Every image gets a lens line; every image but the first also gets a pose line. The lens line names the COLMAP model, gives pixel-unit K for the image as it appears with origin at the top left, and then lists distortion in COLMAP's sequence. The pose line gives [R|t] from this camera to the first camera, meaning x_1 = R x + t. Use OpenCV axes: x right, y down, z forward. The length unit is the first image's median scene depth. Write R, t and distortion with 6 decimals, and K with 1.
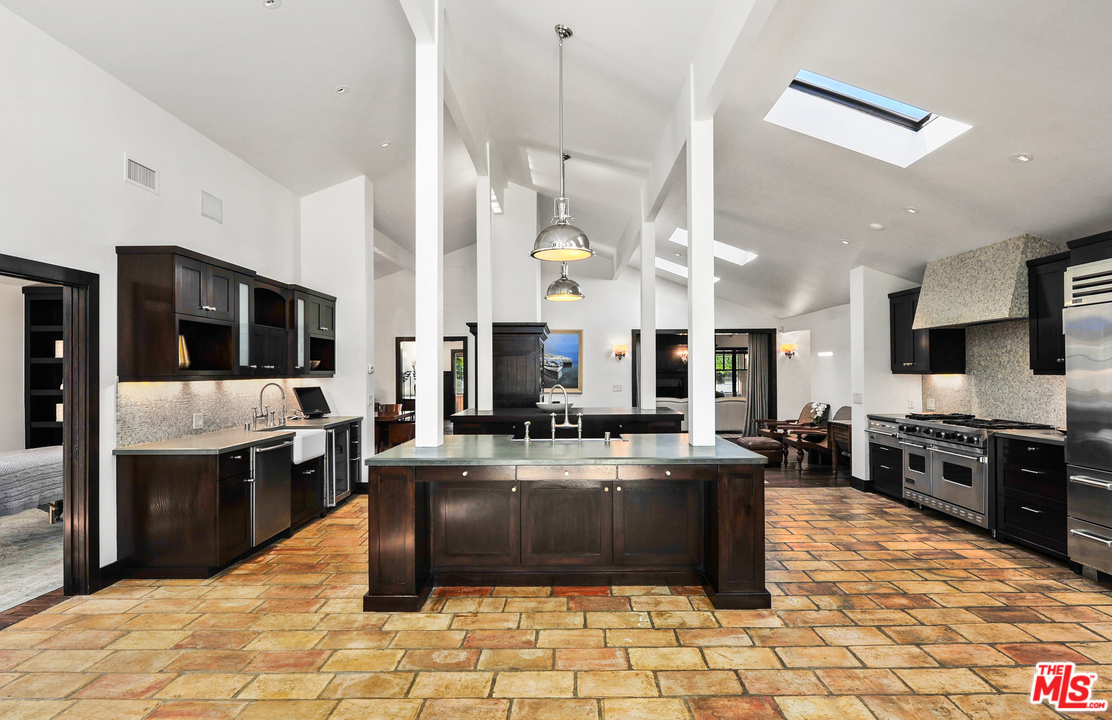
lens RADIAL K [[579.2, 0, 565.8], [0, 579.2, 366.9], [0, 0, 1]] dist [-0.003537, 0.000470]
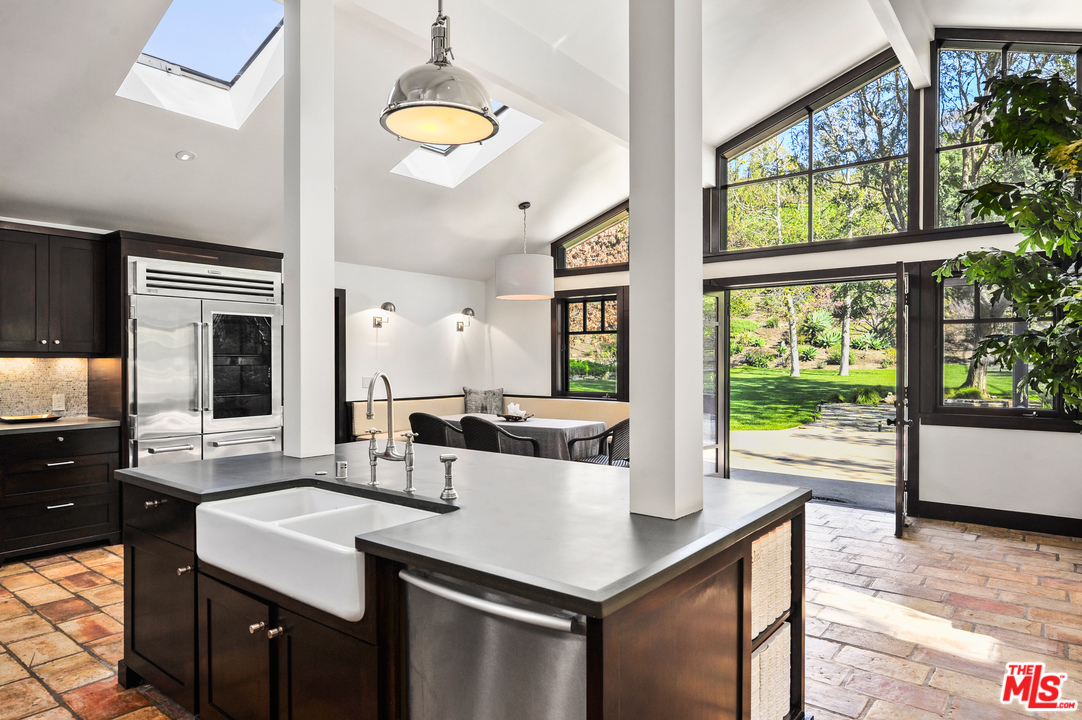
lens RADIAL K [[649.3, 0, 541.1], [0, 649.3, 370.9], [0, 0, 1]] dist [0.006056, -0.002352]
pose [[-0.780333, -0.006264, 0.625332, -0.366890], [-0.001695, 0.999967, 0.007901, 0.021930], [-0.625361, 0.005105, -0.780319, 1.139179]]
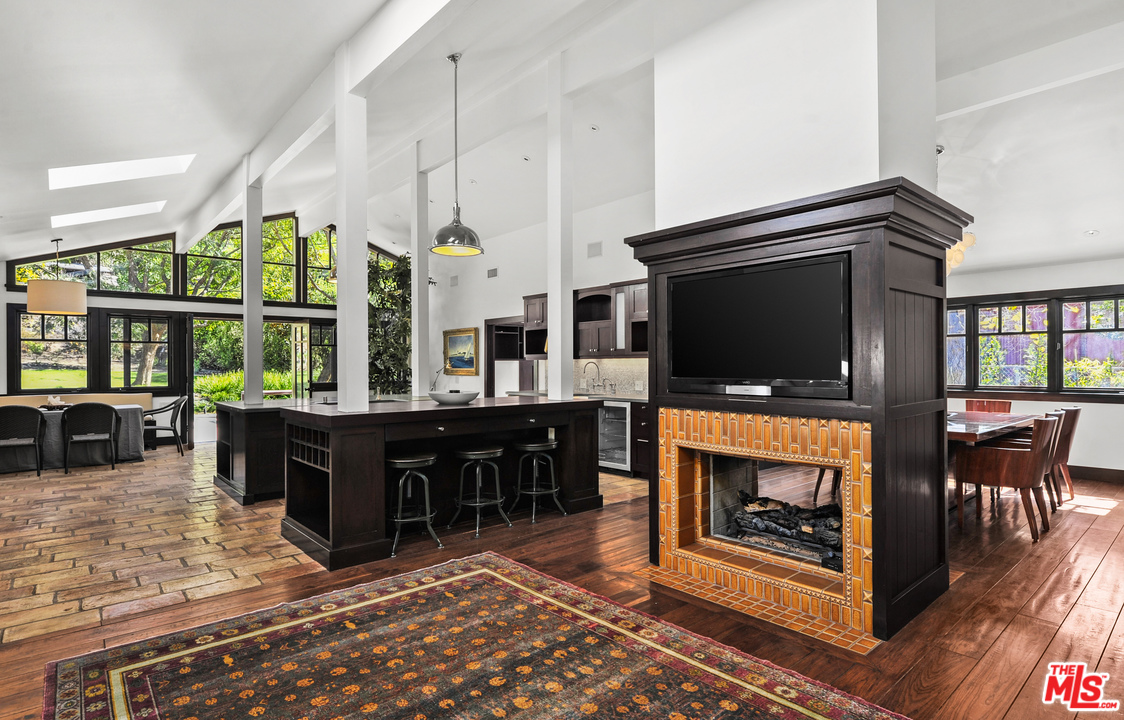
lens RADIAL K [[592.4, 0, 564.4], [0, 592.4, 362.7], [0, 0, 1]] dist [-0.003099, -0.002647]
pose [[-0.756722, 0.005518, -0.653714, 0.498363], [0.013510, 0.999883, -0.007199, 0.040849], [0.653597, -0.014279, -0.756708, 2.134465]]
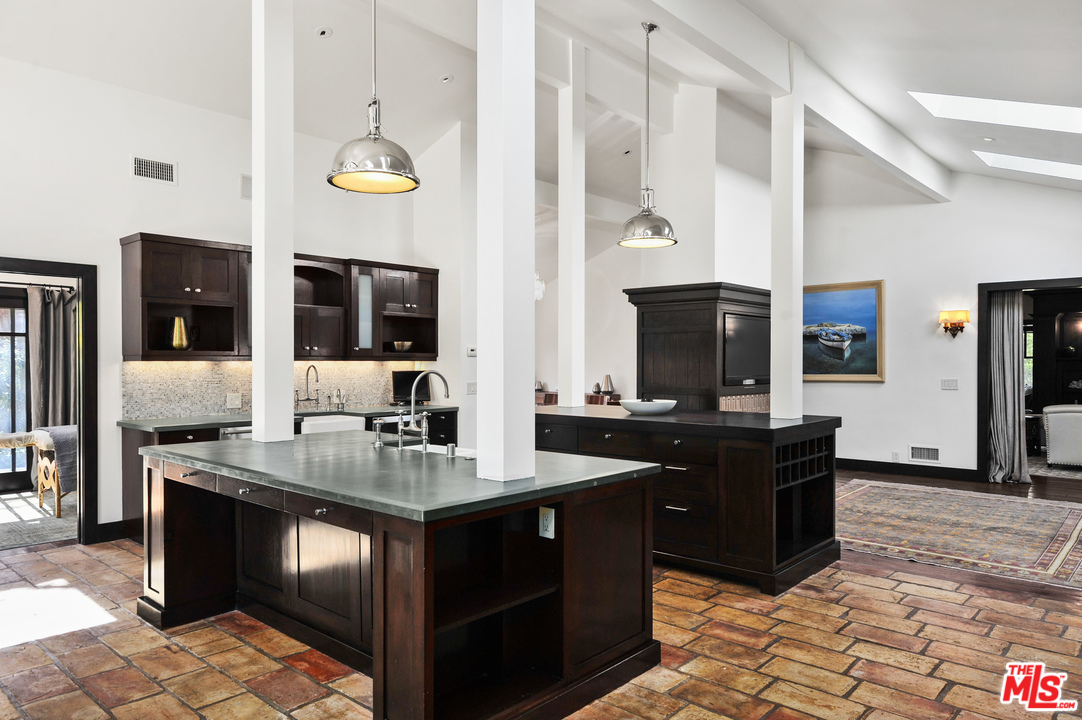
lens RADIAL K [[710.5, 0, 546.6], [0, 710.5, 365.9], [0, 0, 1]] dist [0.006744, -0.005319]
pose [[0.746933, 0.011548, -0.664799, 0.583409], [0.000843, 0.999832, 0.018316, 0.008595], [0.664898, -0.014241, 0.746798, 0.401528]]
